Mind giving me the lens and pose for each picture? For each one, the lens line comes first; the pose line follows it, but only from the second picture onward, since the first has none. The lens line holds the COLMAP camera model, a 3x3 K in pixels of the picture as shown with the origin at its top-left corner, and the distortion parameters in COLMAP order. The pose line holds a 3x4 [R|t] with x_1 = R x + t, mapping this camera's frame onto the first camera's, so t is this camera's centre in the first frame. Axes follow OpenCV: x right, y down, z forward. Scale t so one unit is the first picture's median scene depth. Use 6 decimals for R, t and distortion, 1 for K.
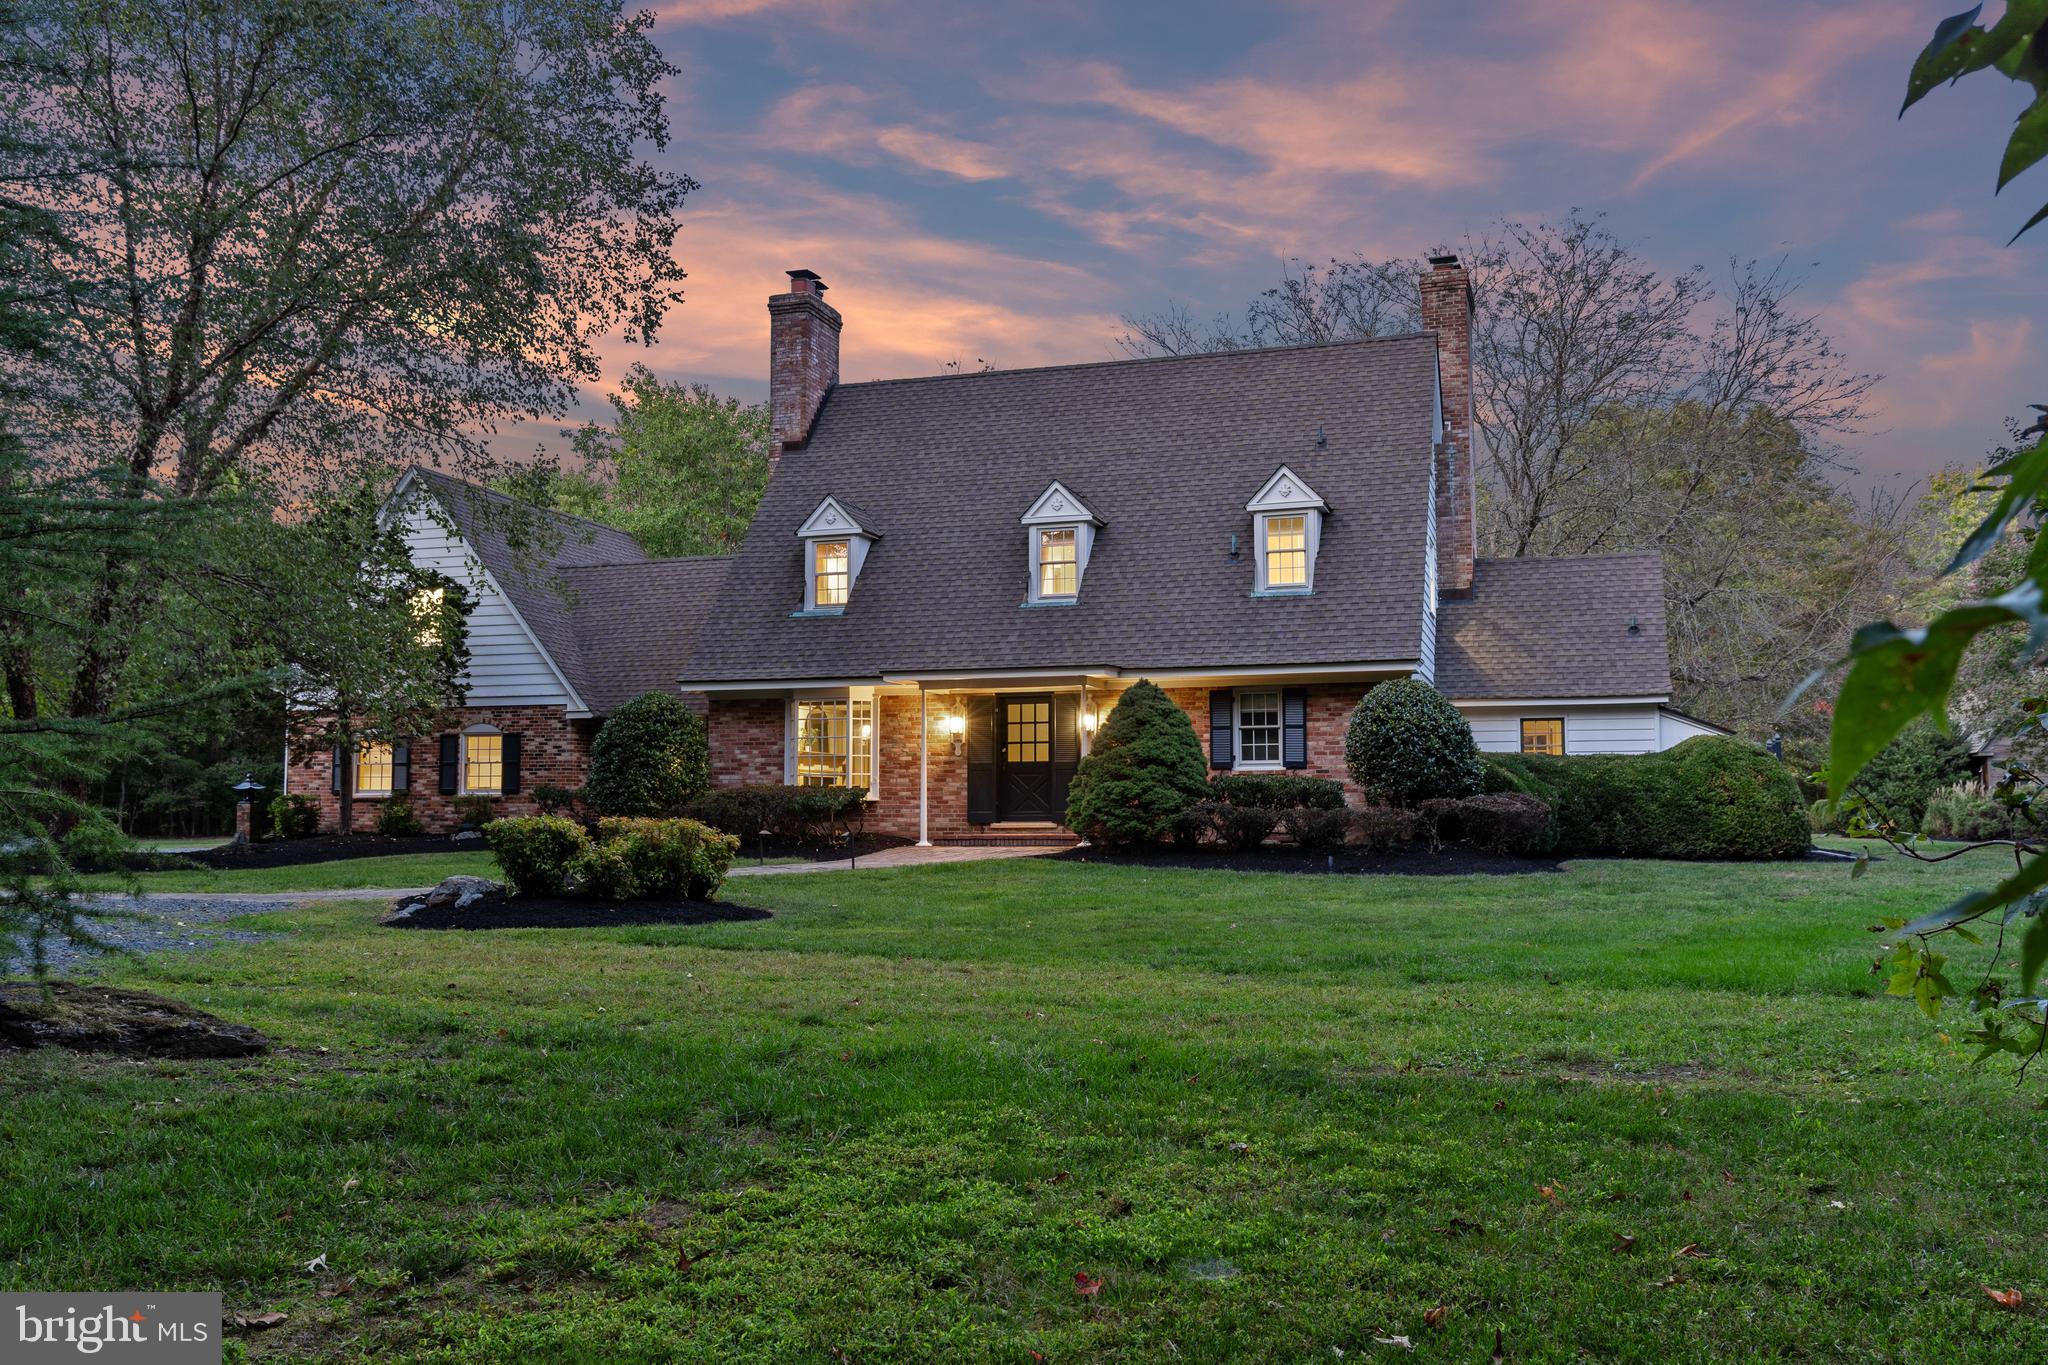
lens RADIAL K [[1697.1, 0, 1024.0], [0, 1697.1, 682.5], [0, 0, 1]] dist [0.072896, -0.000148]
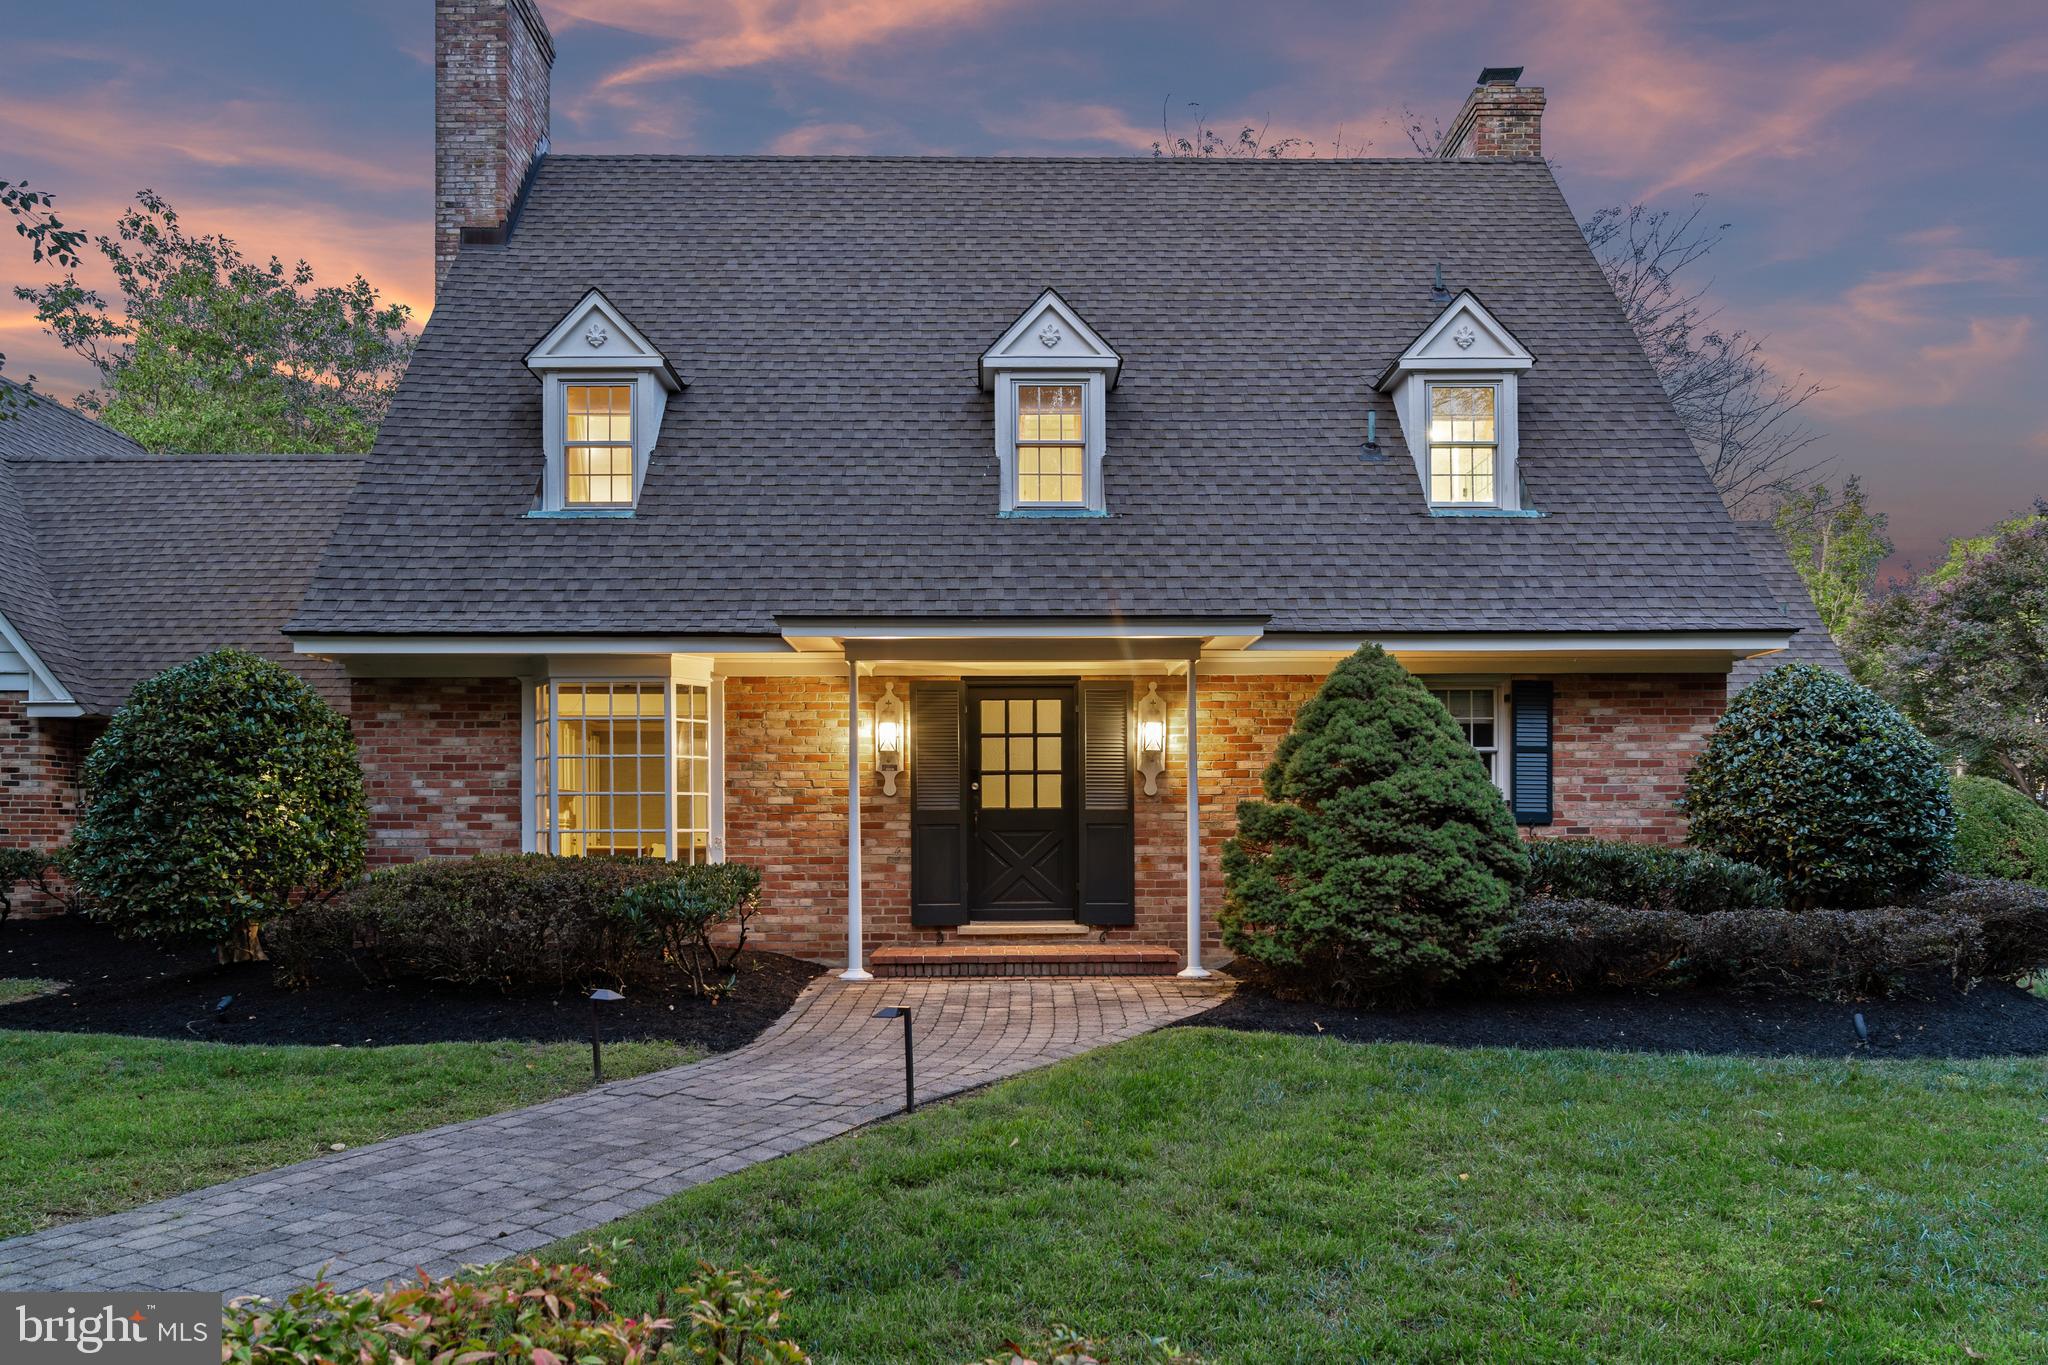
lens RADIAL K [[1481.5, 0, 1023.2], [0, 1481.5, 849.1], [0, 0, 1]] dist [-0.007540, 0.006516]
pose [[0.949490, -0.001460, 0.313793, -0.141729], [-0.023644, 0.996814, 0.076180, 0.023893], [-0.312905, -0.079751, 0.946430, 0.556957]]
